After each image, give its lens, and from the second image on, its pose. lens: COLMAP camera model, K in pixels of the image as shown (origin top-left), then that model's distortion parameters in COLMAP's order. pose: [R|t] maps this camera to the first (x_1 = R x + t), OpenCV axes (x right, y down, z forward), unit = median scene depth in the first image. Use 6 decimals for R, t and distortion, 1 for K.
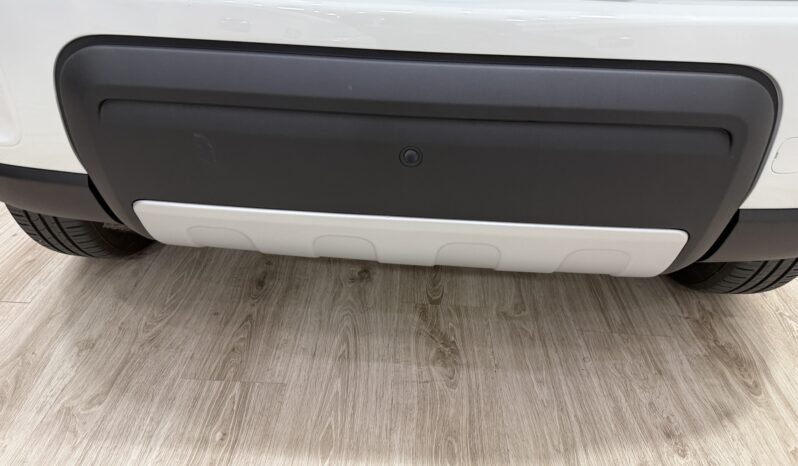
lens RADIAL K [[562.8, 0, 397.6], [0, 562.8, 230.9], [0, 0, 1]] dist [0.095489, -0.155821]
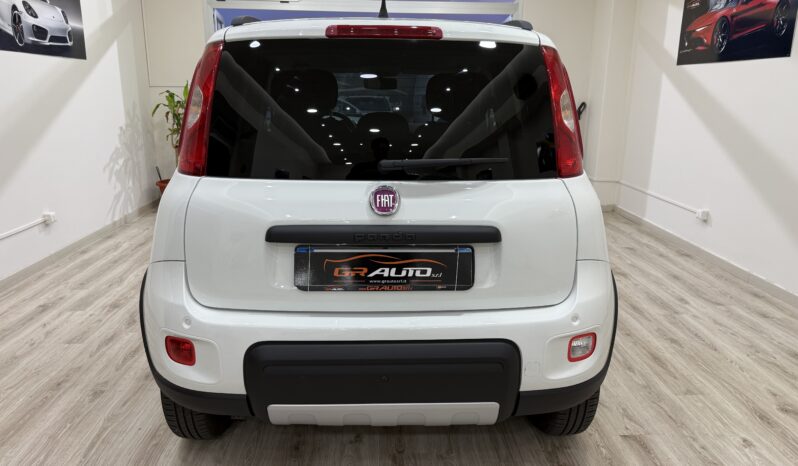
lens RADIAL K [[562.8, 0, 397.6], [0, 562.8, 230.9], [0, 0, 1]] dist [0.095489, -0.155821]
pose [[0.996434, -0.046078, 0.070679, -0.034170], [0.064922, 0.953759, -0.293476, -0.007571], [-0.053888, 0.297018, 0.953350, -0.855078]]
